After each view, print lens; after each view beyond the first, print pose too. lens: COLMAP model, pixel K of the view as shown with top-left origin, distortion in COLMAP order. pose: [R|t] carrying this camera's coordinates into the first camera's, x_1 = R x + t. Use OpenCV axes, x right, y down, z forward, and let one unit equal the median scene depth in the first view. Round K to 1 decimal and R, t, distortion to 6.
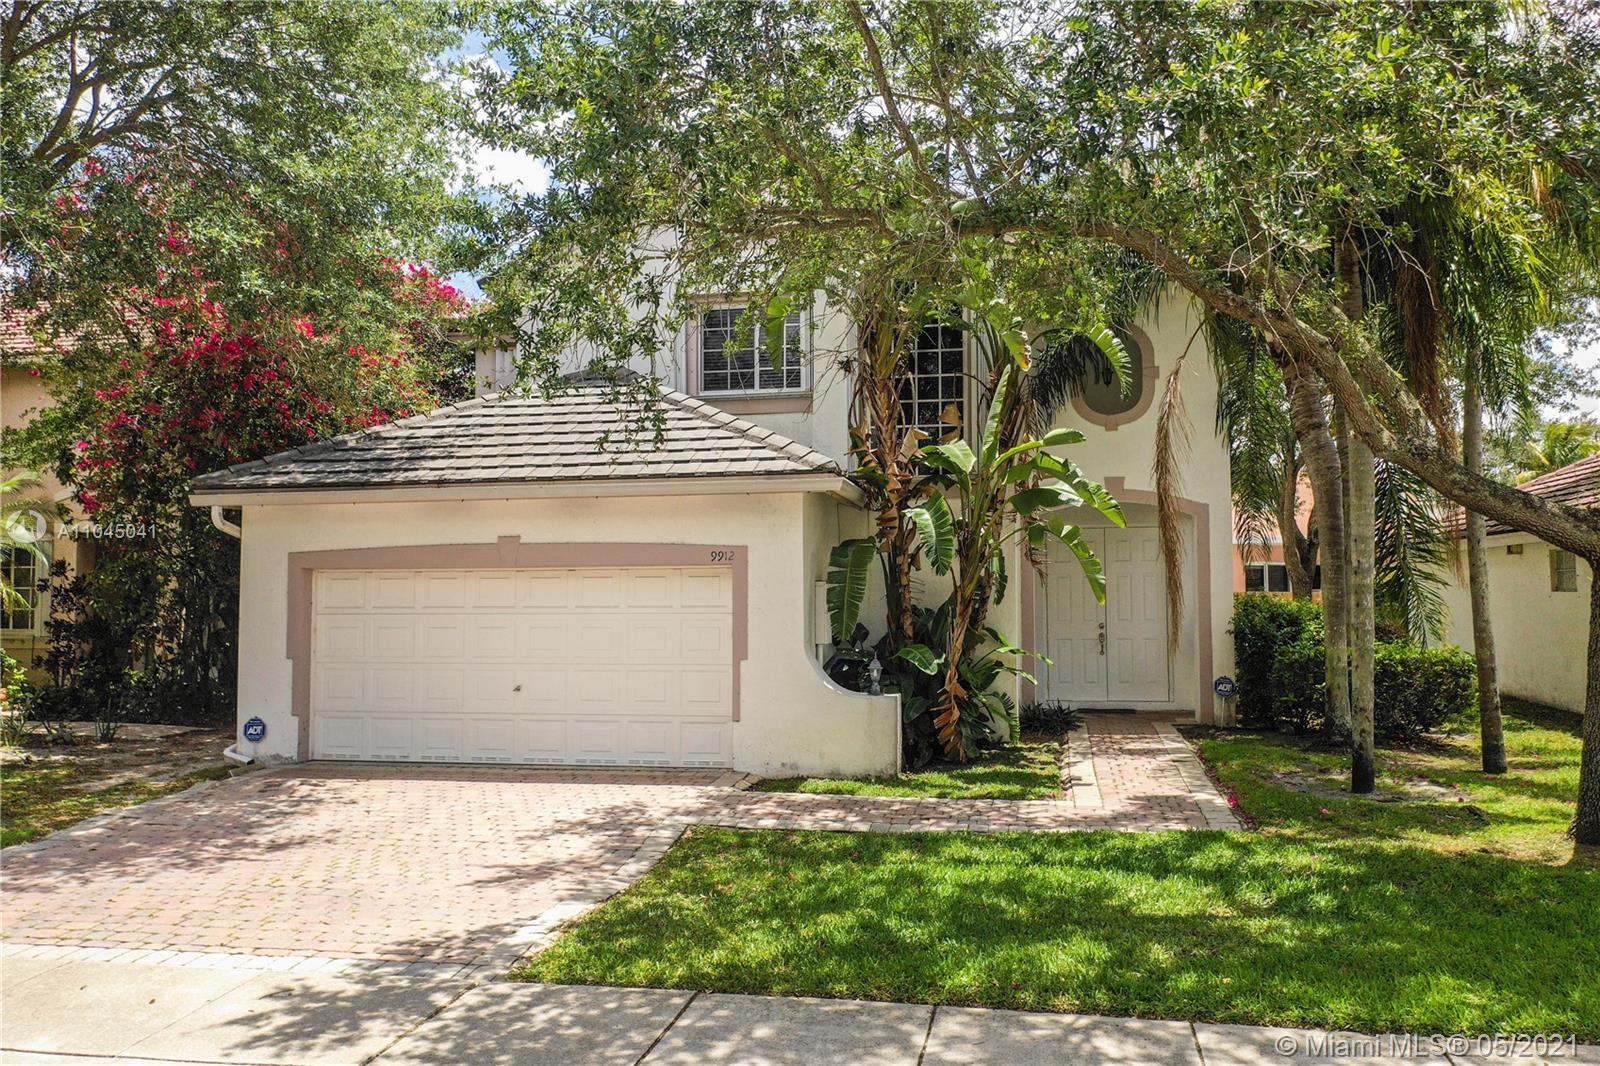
lens RADIAL K [[1291.0, 0, 800.0], [0, 1291.0, 533.0], [0, 0, 1]] dist [-0.001471, 0.006959]
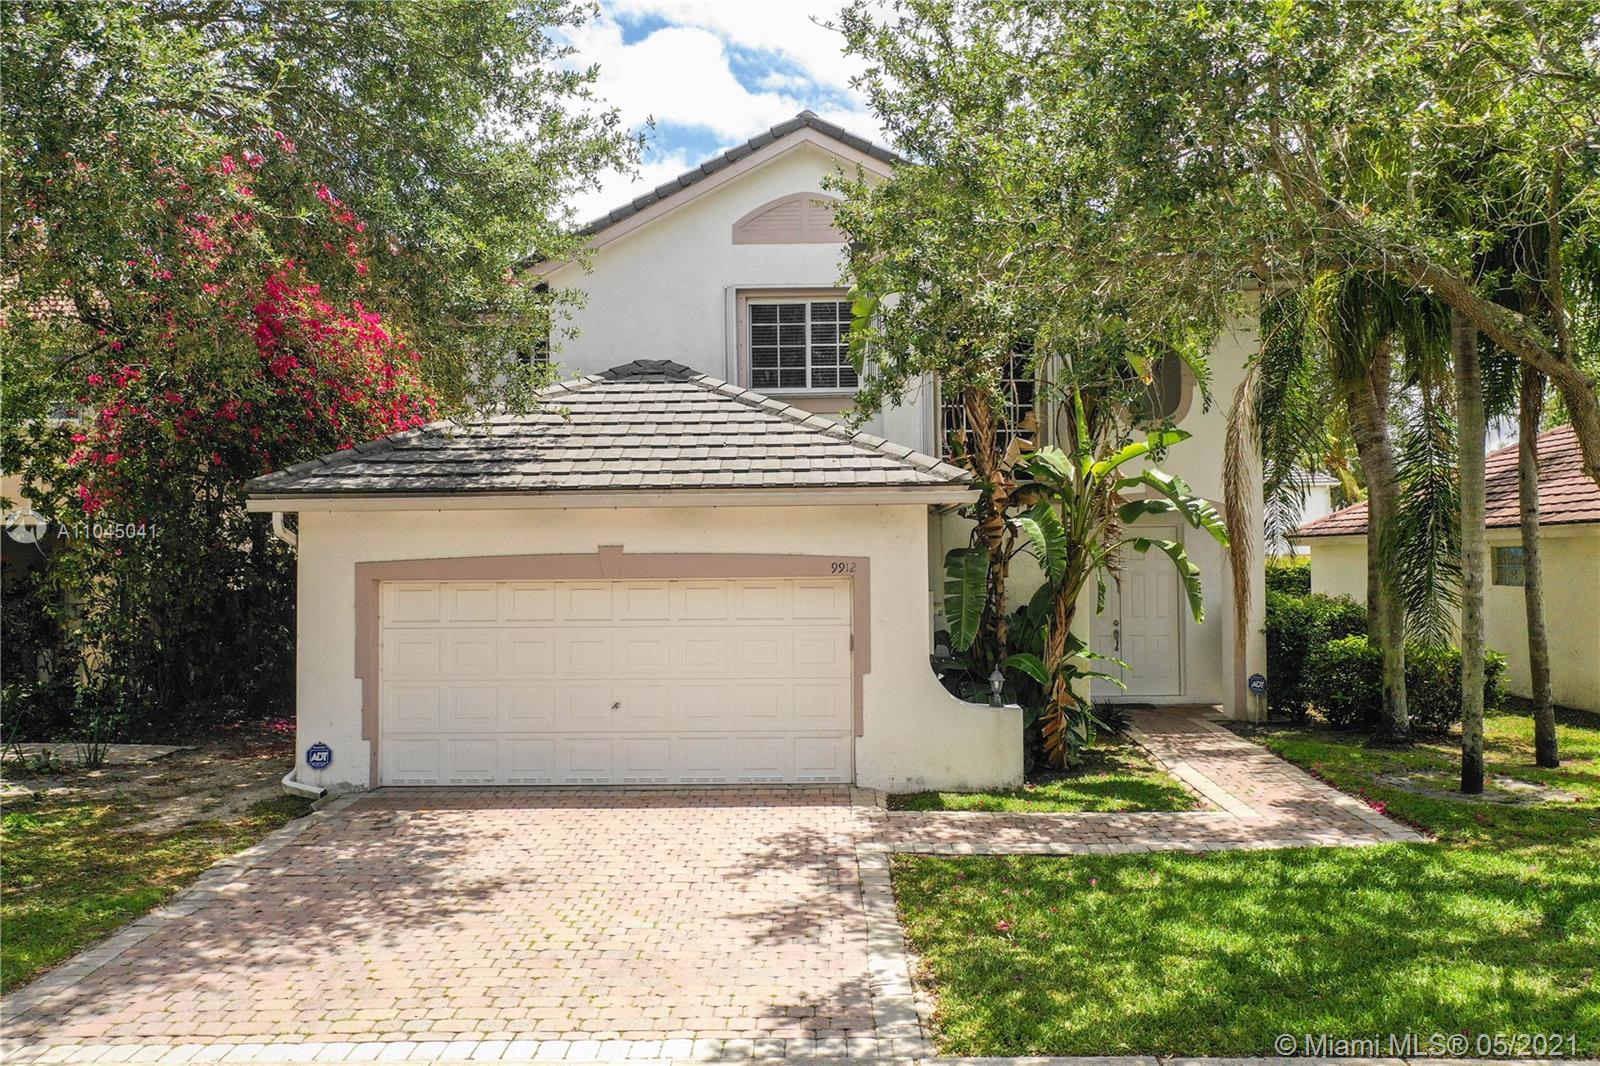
lens RADIAL K [[1290.7, 0, 800.0], [0, 1290.7, 533.0], [0, 0, 1]] dist [0.006190, -0.004400]
pose [[0.984552, 0.001350, 0.175089, -0.249982], [-0.005755, 0.999679, 0.024657, -0.030414], [-0.175000, -0.025284, 0.984244, 0.044648]]
